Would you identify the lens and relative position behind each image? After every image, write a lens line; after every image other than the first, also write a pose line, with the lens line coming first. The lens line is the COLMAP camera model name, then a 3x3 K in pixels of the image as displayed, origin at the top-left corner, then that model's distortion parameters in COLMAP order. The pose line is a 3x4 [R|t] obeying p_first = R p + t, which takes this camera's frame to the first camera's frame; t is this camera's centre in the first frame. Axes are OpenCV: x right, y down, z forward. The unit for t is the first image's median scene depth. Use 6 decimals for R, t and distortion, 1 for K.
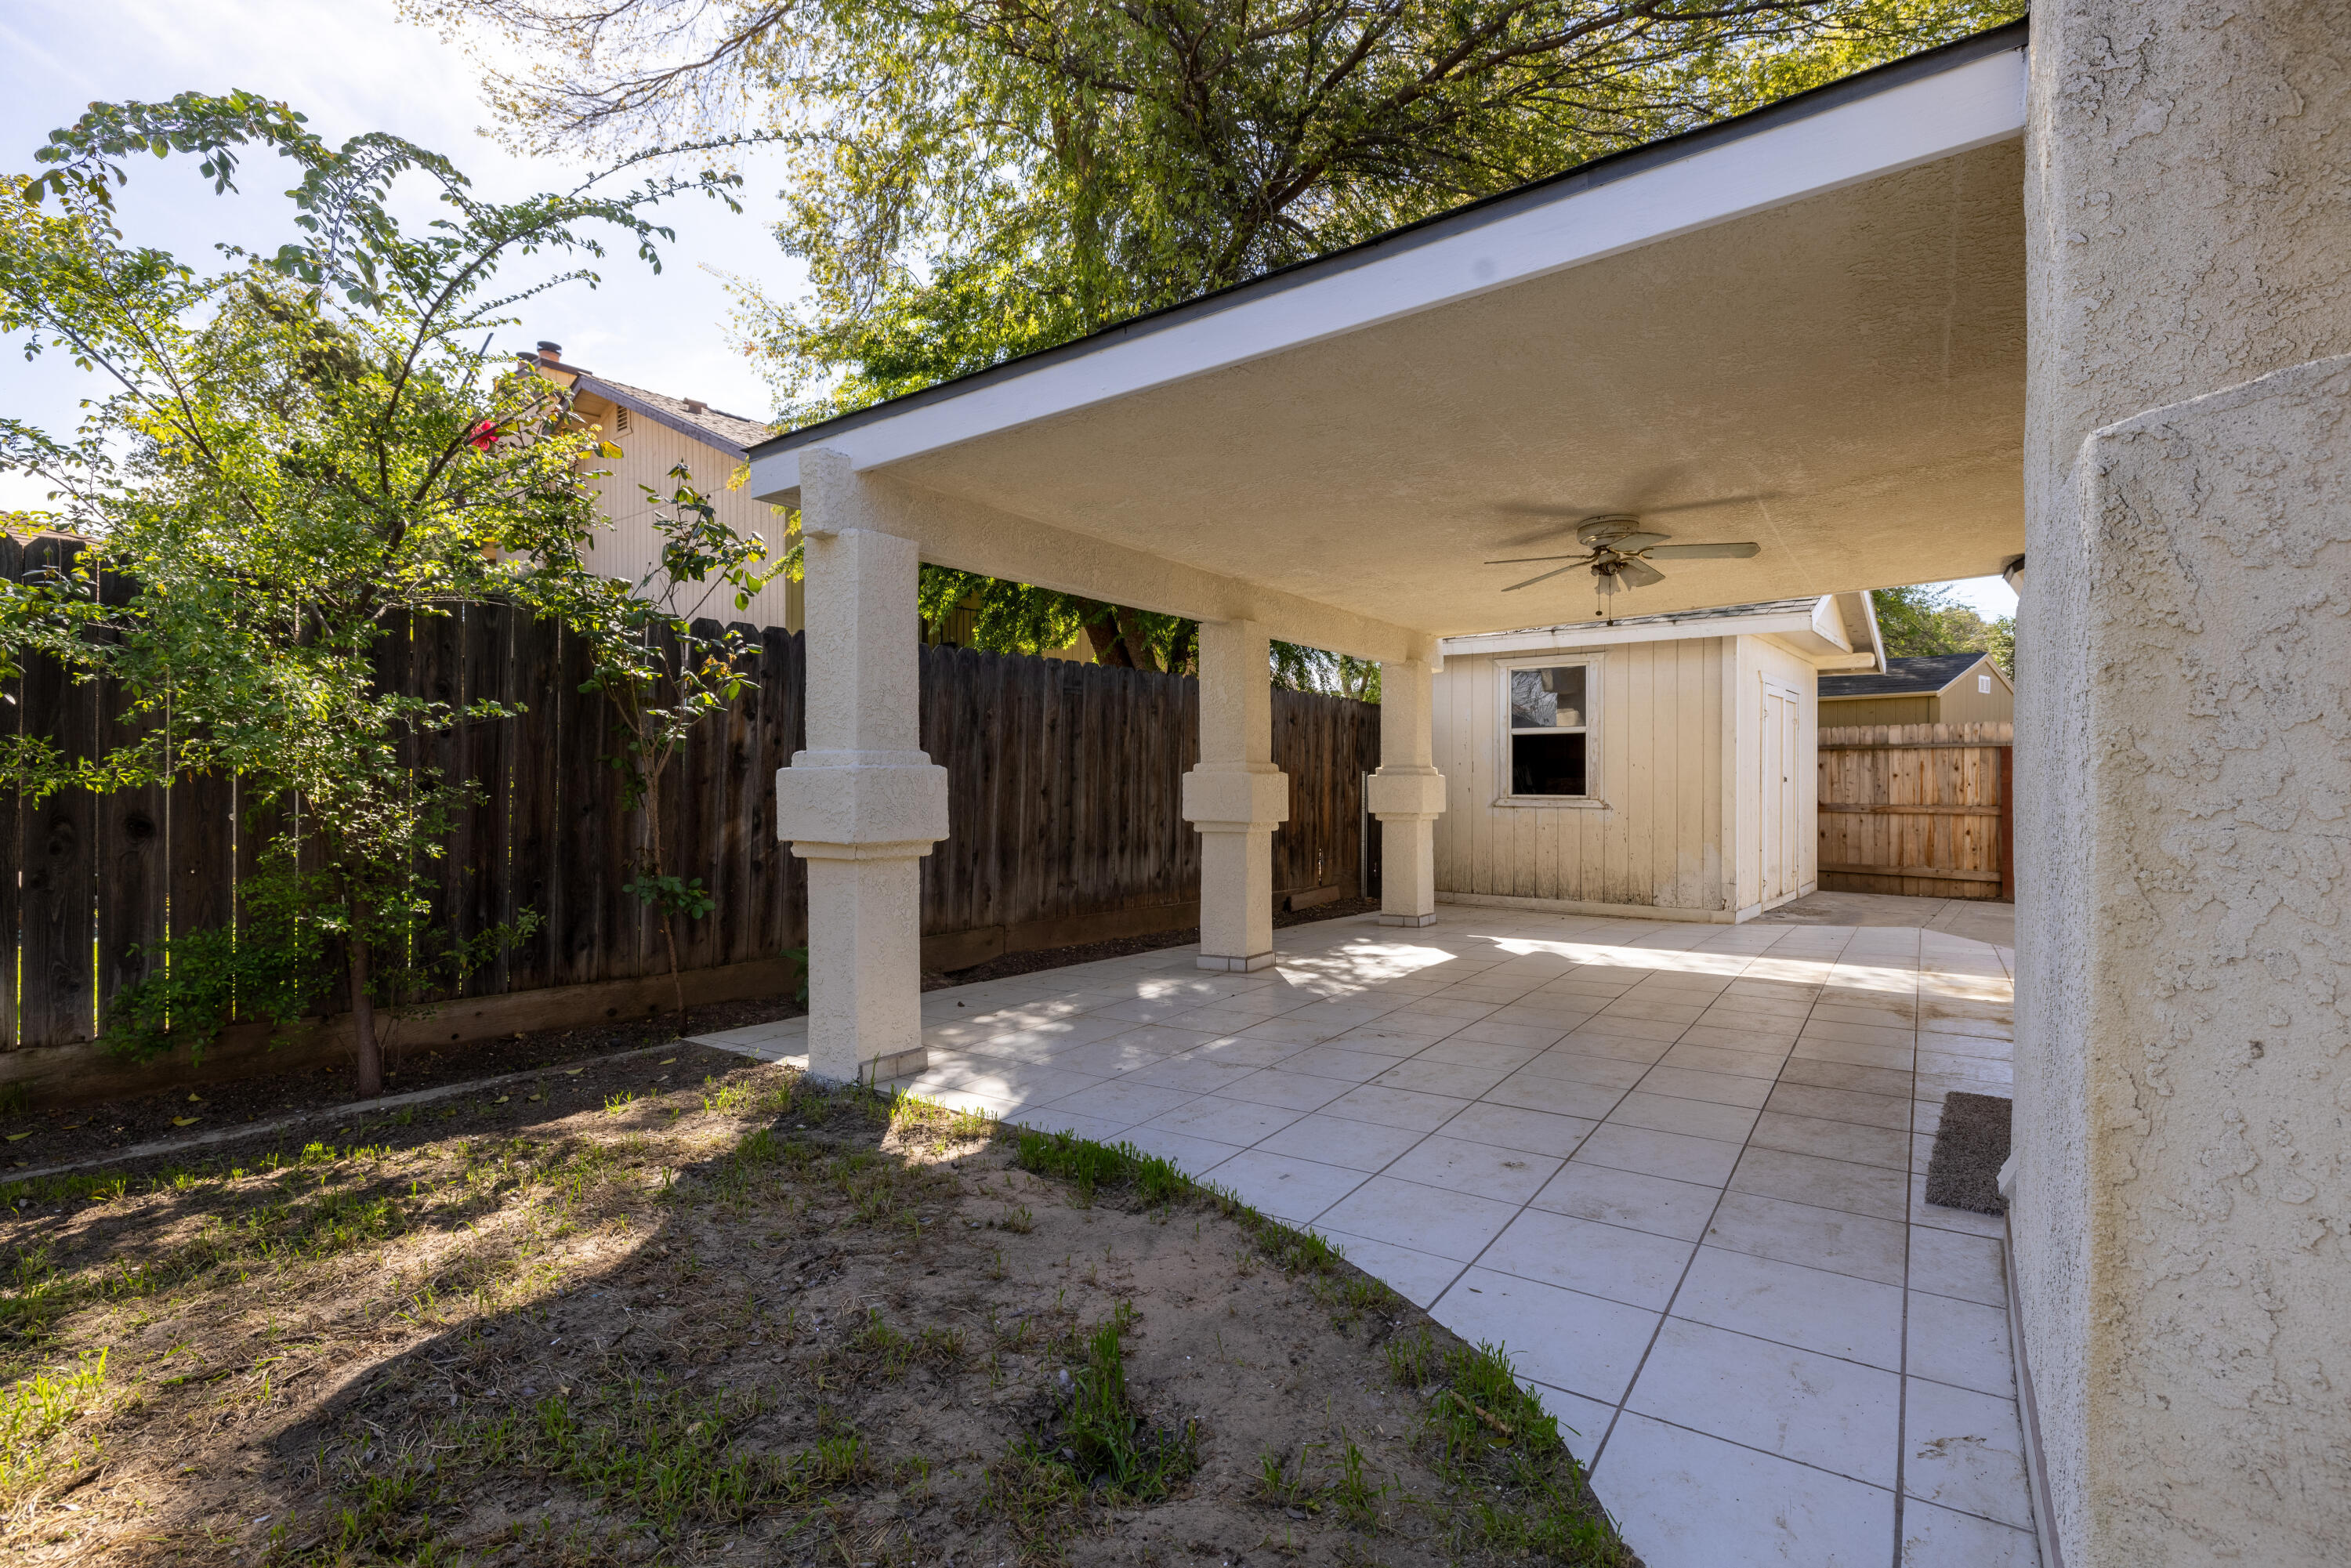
lens RADIAL K [[1096.7, 0, 1172.1], [0, 1096.7, 775.3], [0, 0, 1]] dist [0.001385, -0.000076]
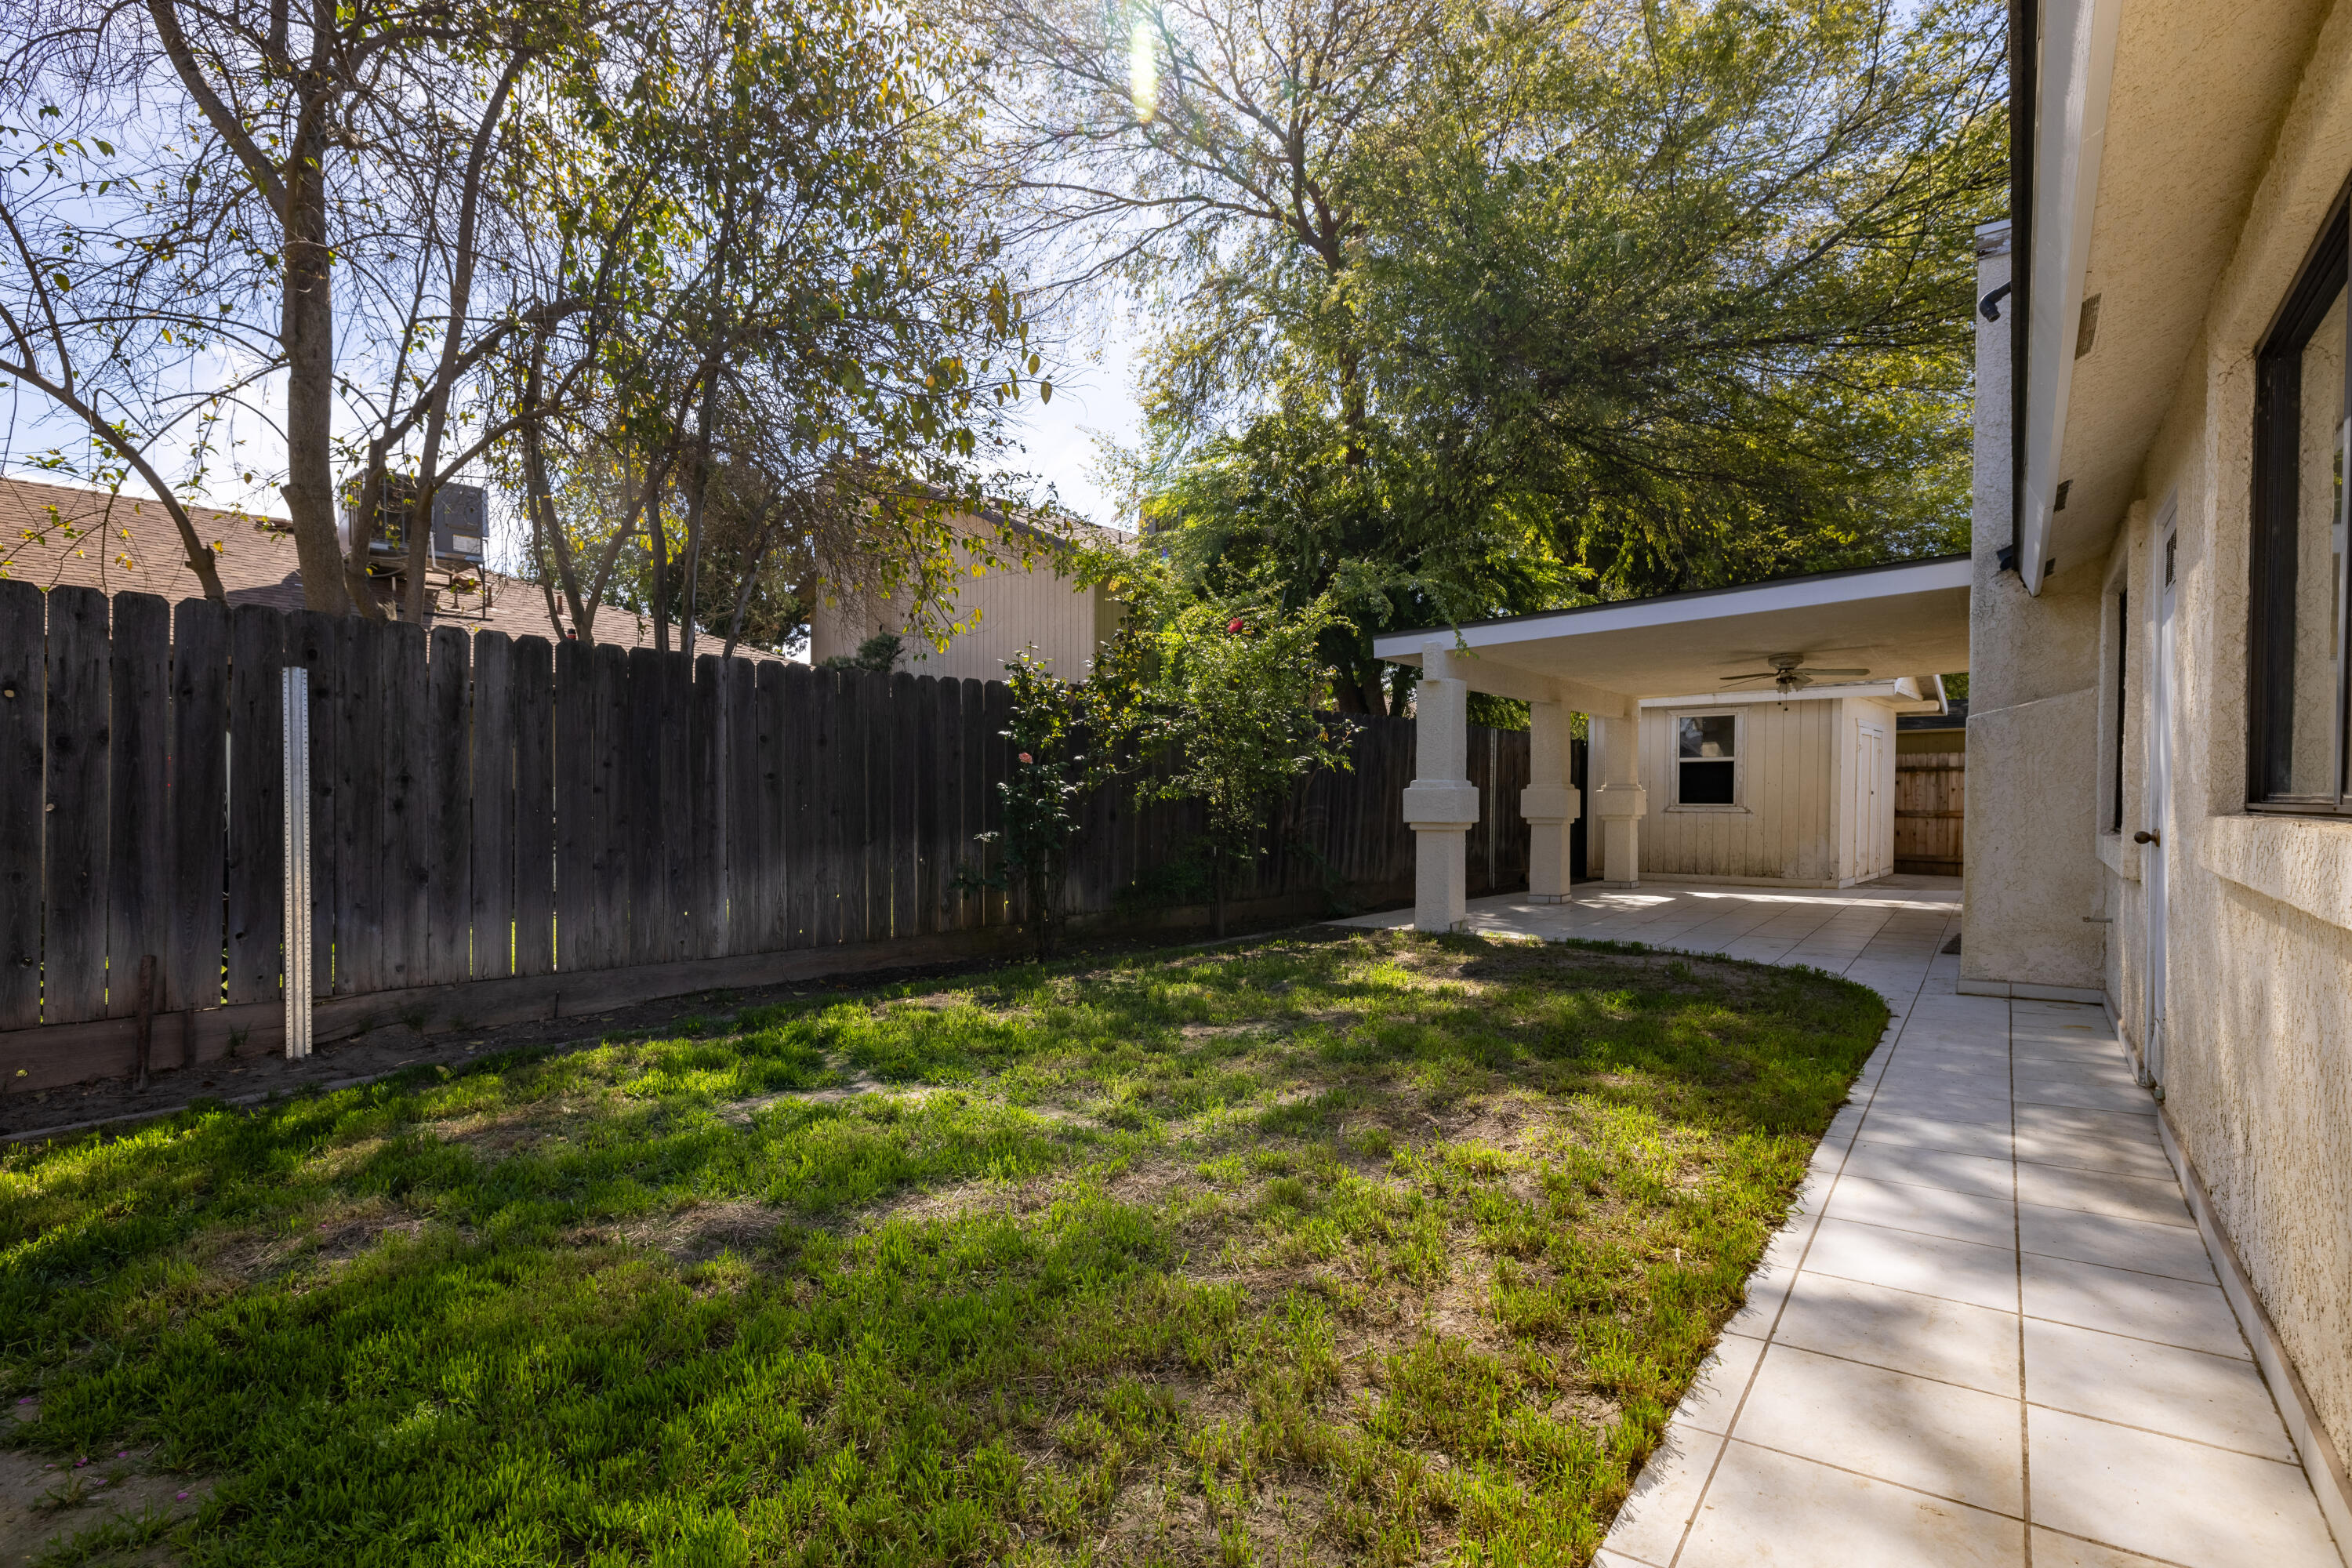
lens RADIAL K [[1097.2, 0, 1169.8], [0, 1097.2, 795.9], [0, 0, 1]] dist [0.001385, -0.000076]
pose [[0.998963, 0.002721, -0.045453, -0.289996], [-0.002220, 0.999936, 0.011073, -0.006221], [0.045480, -0.010961, 0.998905, -0.468562]]
